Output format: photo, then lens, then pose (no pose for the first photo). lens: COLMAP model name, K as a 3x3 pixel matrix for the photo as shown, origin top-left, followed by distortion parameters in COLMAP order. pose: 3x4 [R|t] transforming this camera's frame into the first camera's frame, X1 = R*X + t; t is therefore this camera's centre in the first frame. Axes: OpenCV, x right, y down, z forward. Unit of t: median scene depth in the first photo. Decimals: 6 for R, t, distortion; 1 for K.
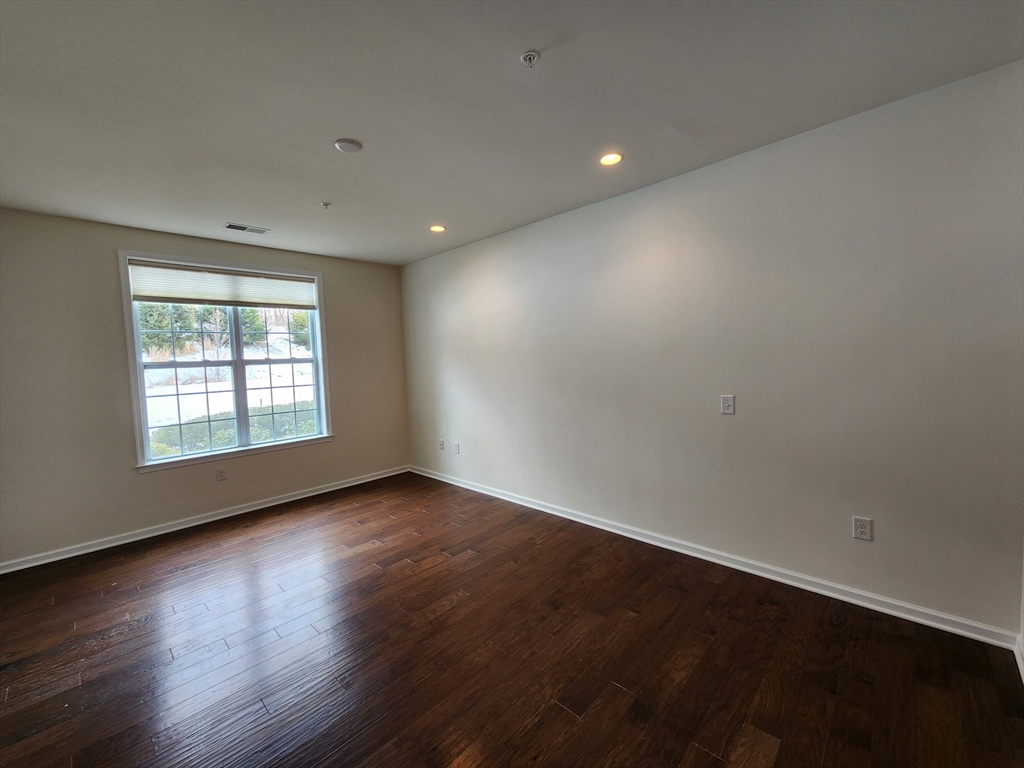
lens RADIAL K [[418.6, 0, 509.7], [0, 418.6, 380.4], [0, 0, 1]] dist [0.002143, -0.000346]
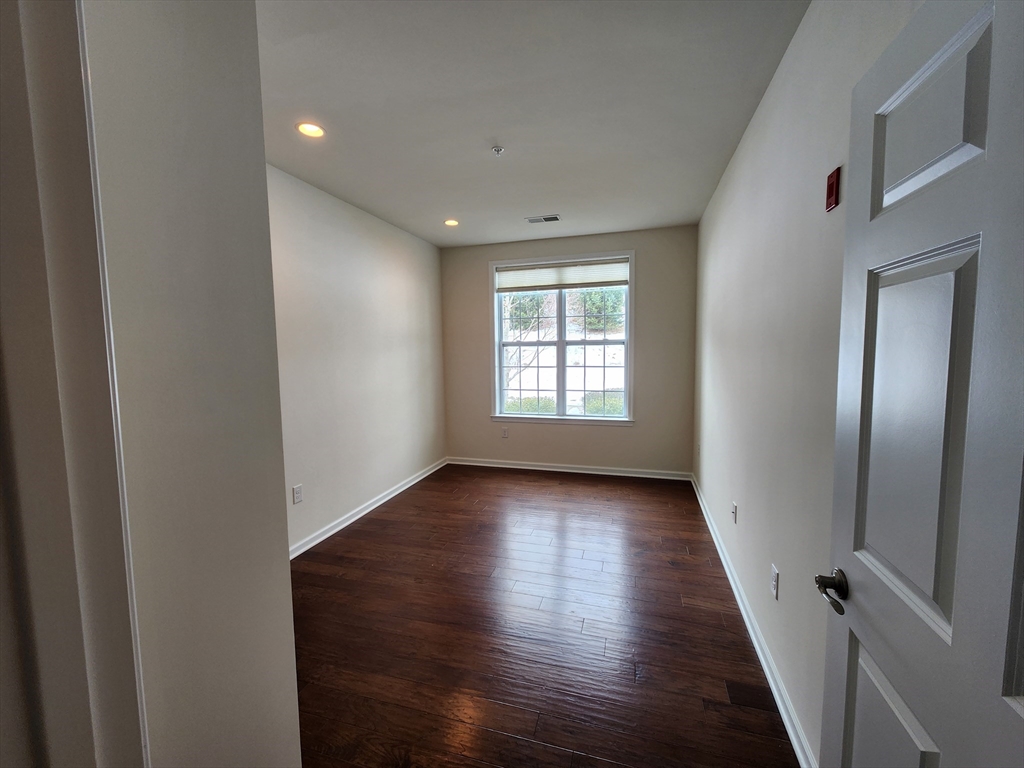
lens RADIAL K [[418.6, 0, 514.8], [0, 418.6, 383.4], [0, 0, 1]] dist [0.002143, -0.000346]
pose [[0.452760, 0.109364, -0.884900, 0.328571], [-0.054796, 0.993986, 0.094810, -0.034370], [0.889947, 0.005563, 0.456030, 0.354352]]
